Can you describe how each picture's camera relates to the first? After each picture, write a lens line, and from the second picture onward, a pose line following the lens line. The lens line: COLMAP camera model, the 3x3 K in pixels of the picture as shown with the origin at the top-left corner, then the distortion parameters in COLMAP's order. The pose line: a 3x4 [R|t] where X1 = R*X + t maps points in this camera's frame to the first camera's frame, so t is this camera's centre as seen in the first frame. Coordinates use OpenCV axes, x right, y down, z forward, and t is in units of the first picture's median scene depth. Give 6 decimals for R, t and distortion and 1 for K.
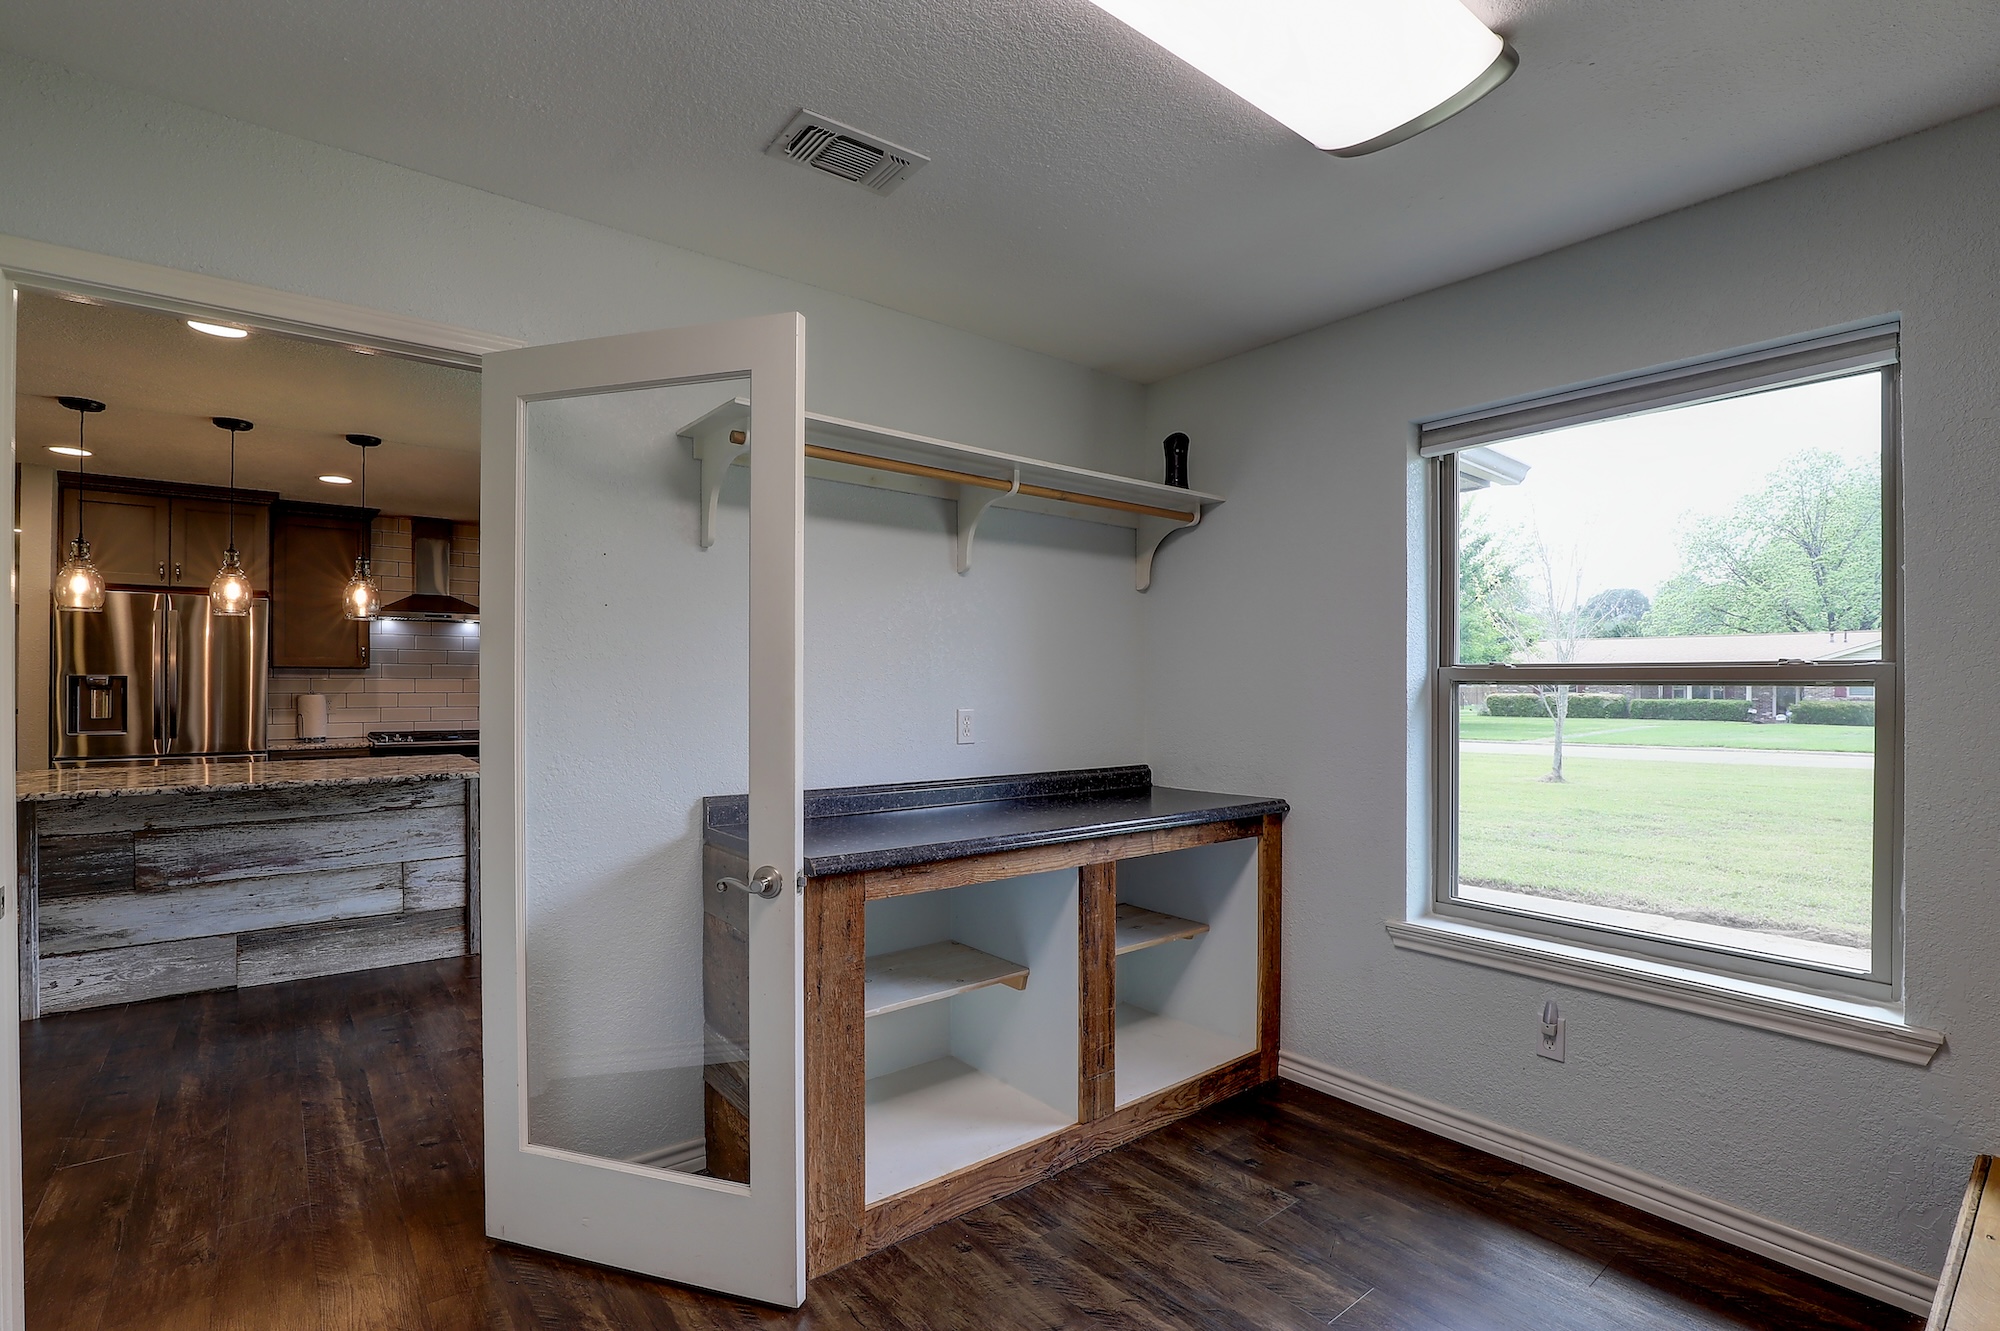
lens RADIAL K [[931.6, 0, 987.4], [0, 931.6, 680.7], [0, 0, 1]] dist [-0.037704, 0.009176]
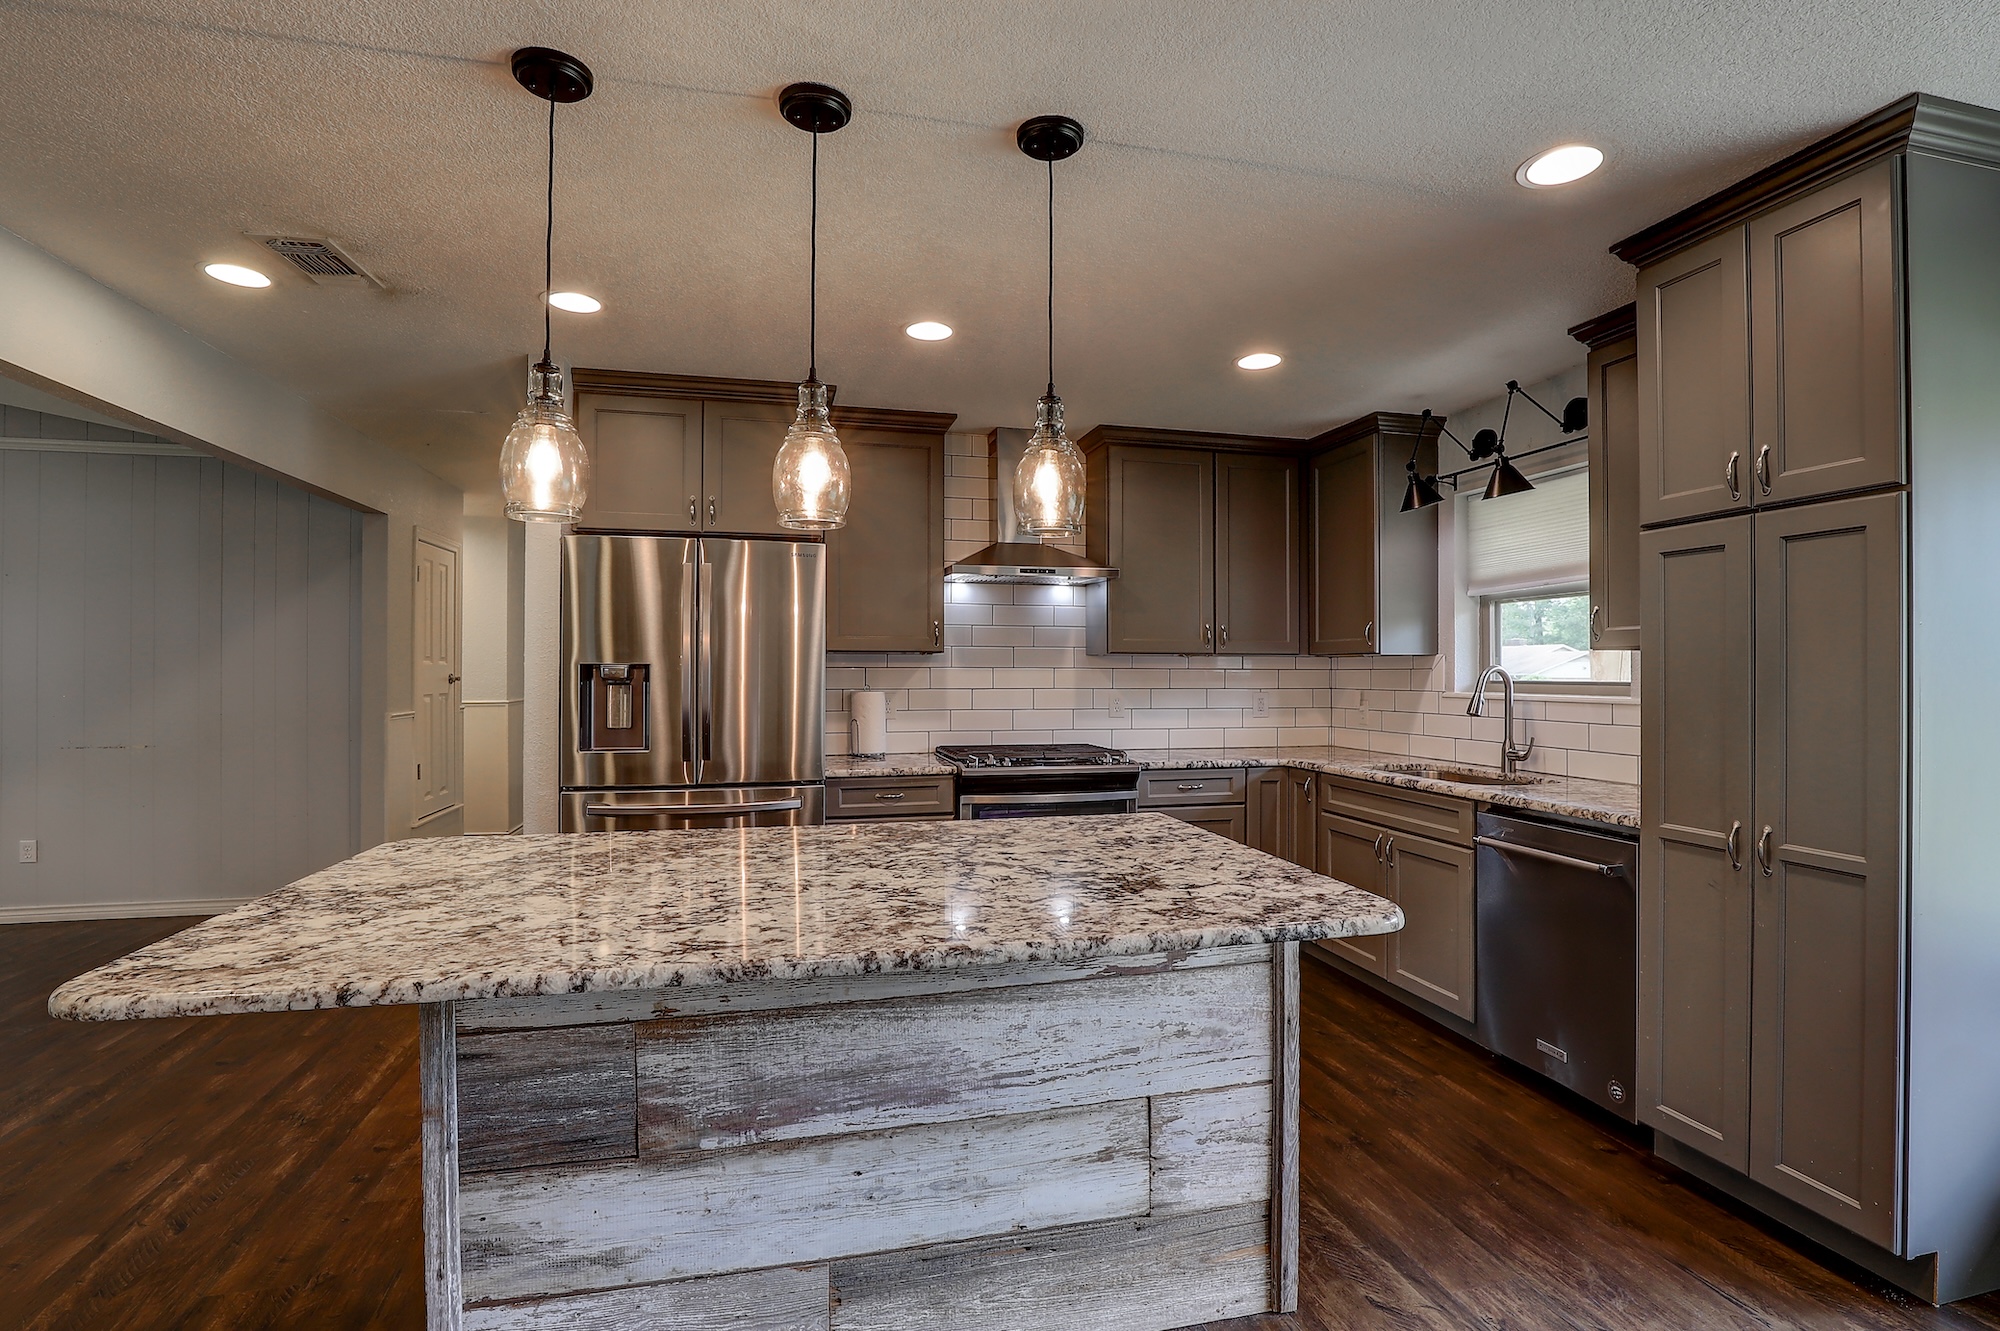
lens RADIAL K [[931.6, 0, 1010.1], [0, 931.6, 668.4], [0, 0, 1]] dist [-0.037704, 0.009176]
pose [[0.915734, -0.003803, -0.401768, -0.524178], [0.002583, 0.999990, -0.003579, 0.001146], [0.401778, 0.002240, 0.915735, 0.583779]]
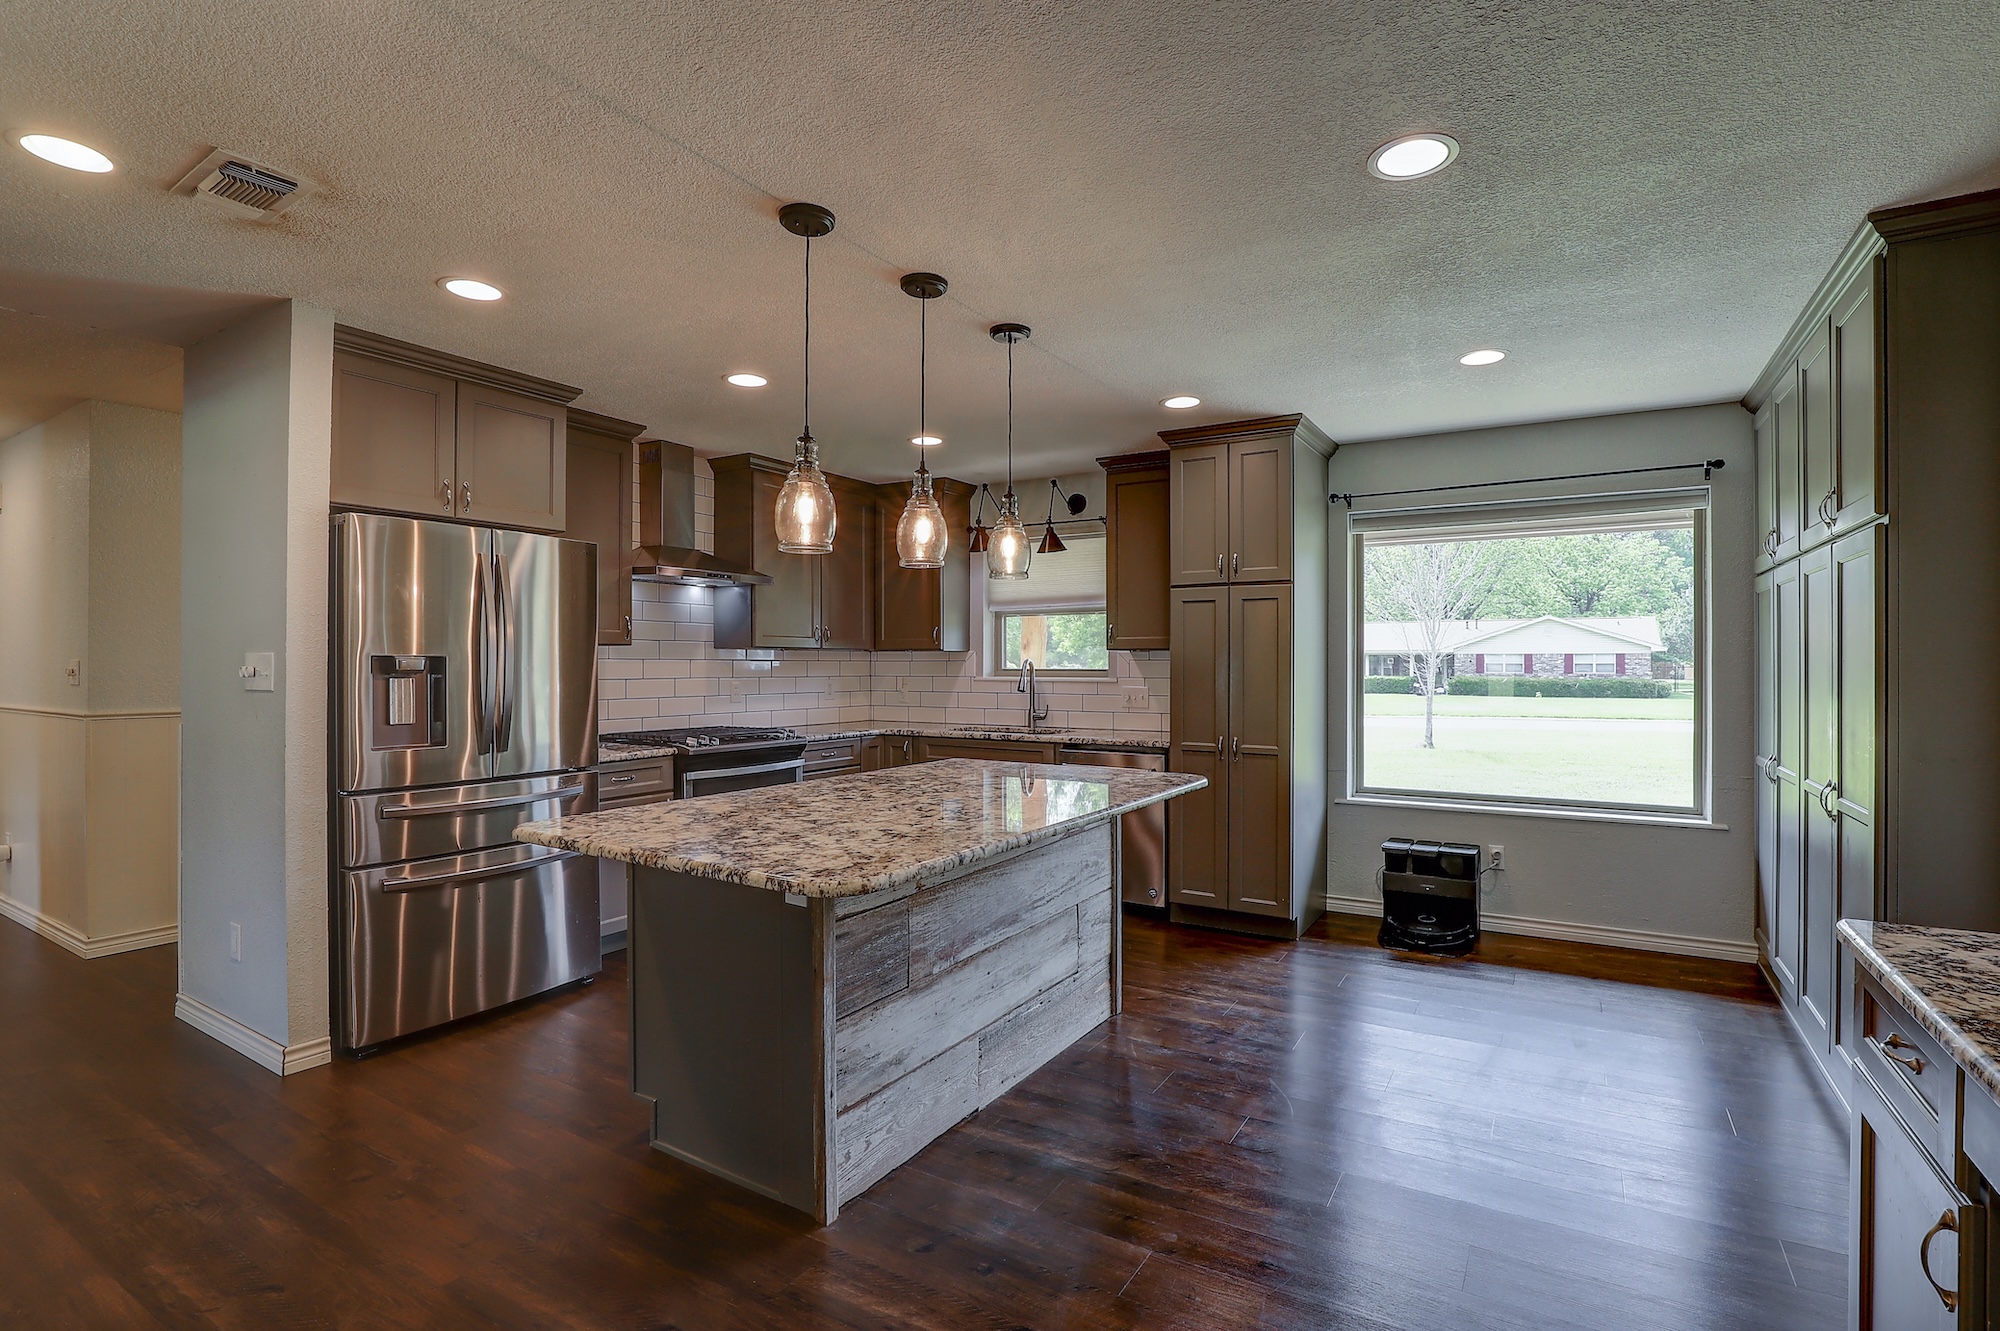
lens RADIAL K [[931.6, 0, 1003.0], [0, 931.6, 666.3], [0, 0, 1]] dist [-0.037704, 0.009176]
pose [[0.935241, -0.004529, 0.353982, -0.963988], [0.002567, 0.999979, 0.006012, -0.001333], [-0.354001, -0.004714, 0.935233, 0.312500]]
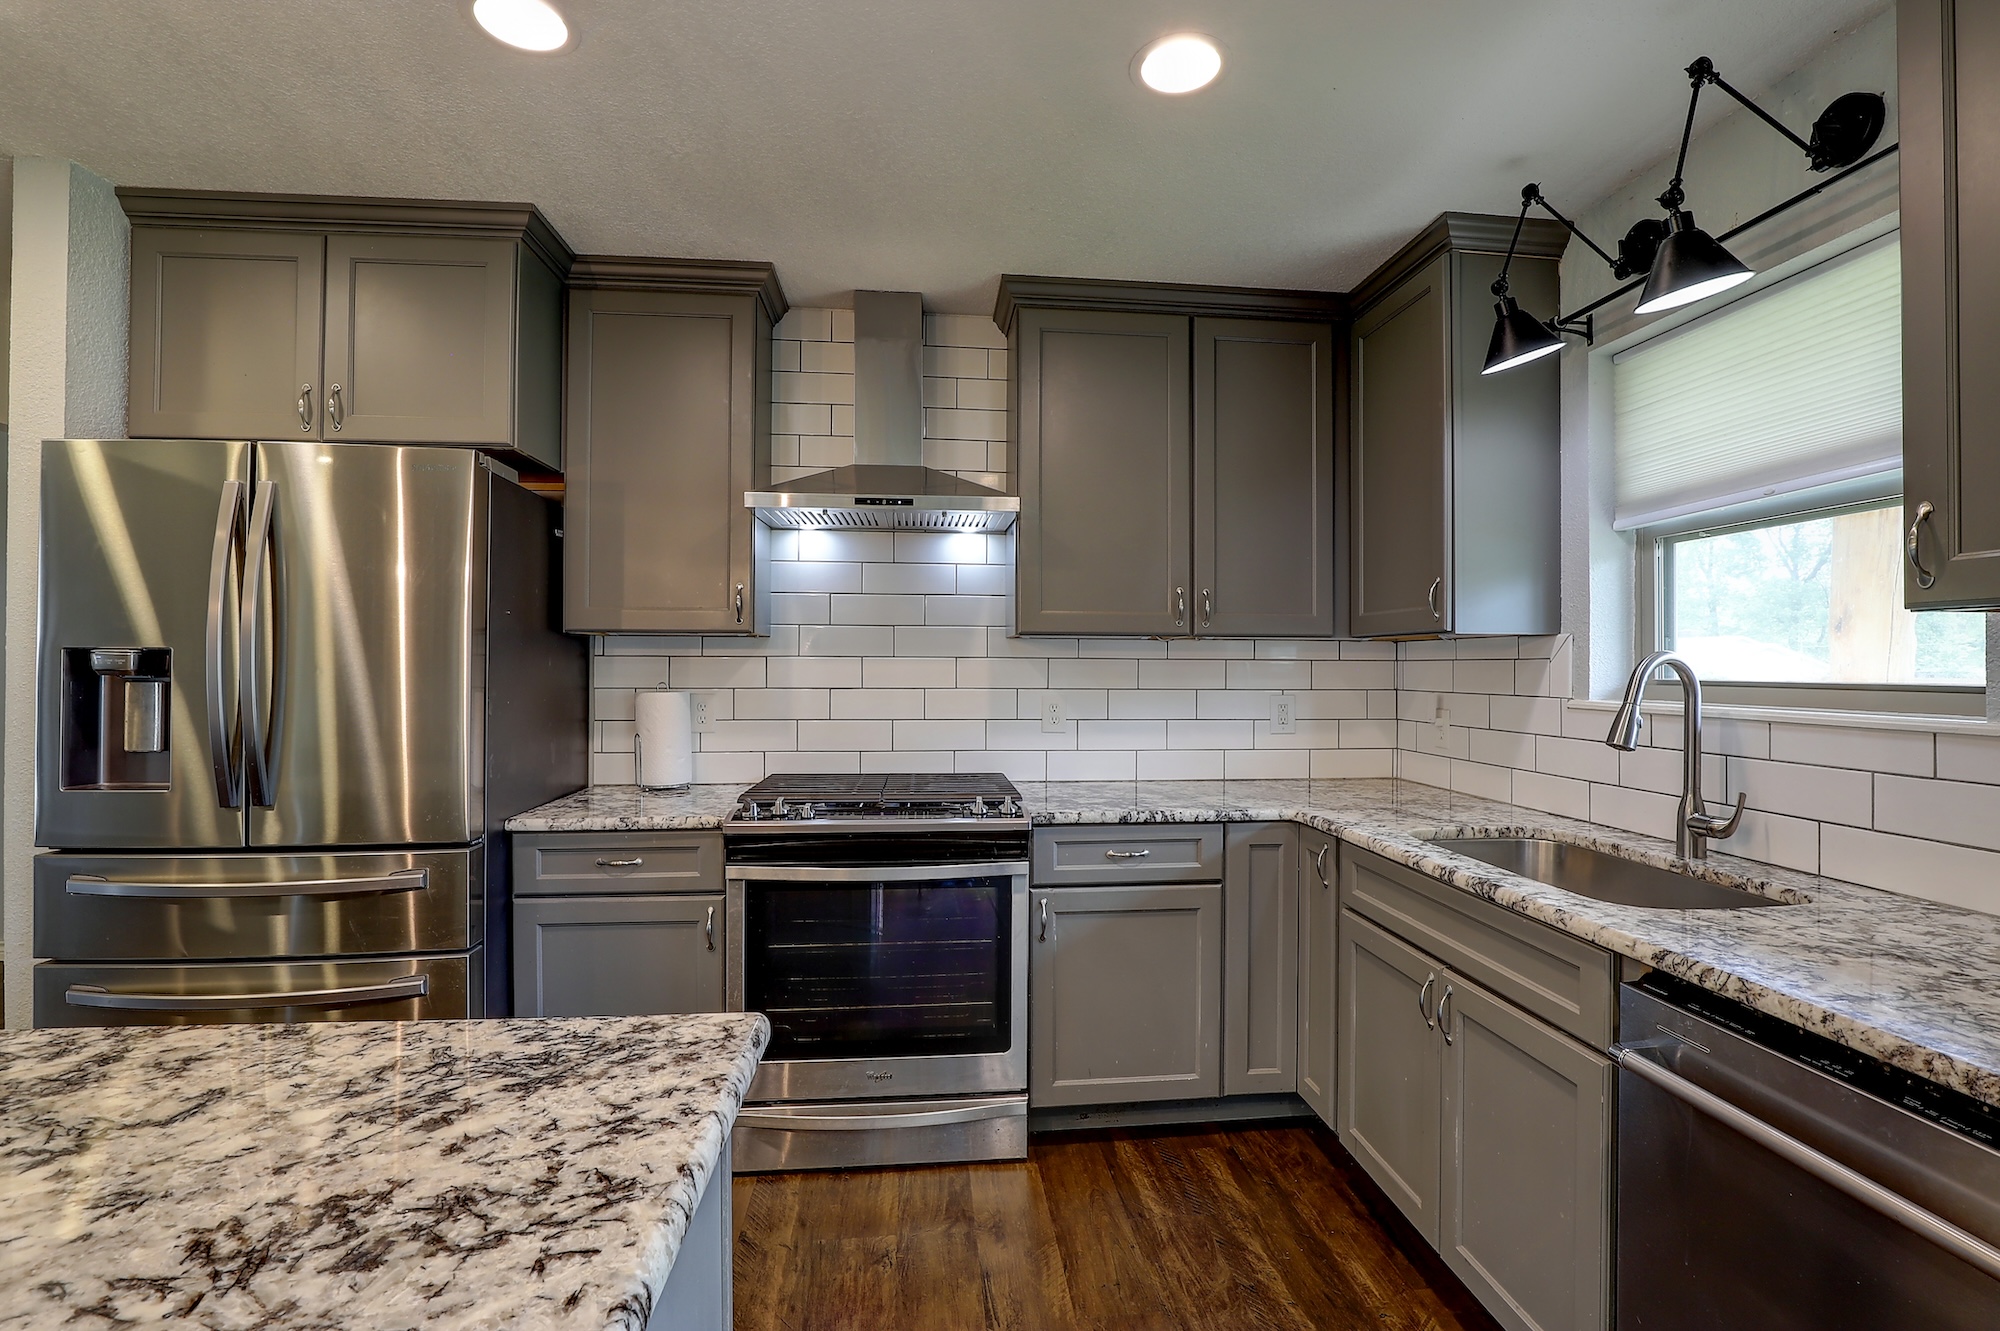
lens RADIAL K [[931.6, 0, 1045.1], [0, 931.6, 662.7], [0, 0, 1]] dist [-0.037704, 0.009176]
pose [[0.866782, -0.002046, -0.498683, -0.494341], [0.000757, 0.999996, -0.002787, 0.003120], [0.498687, 0.002038, 0.866780, 1.017707]]
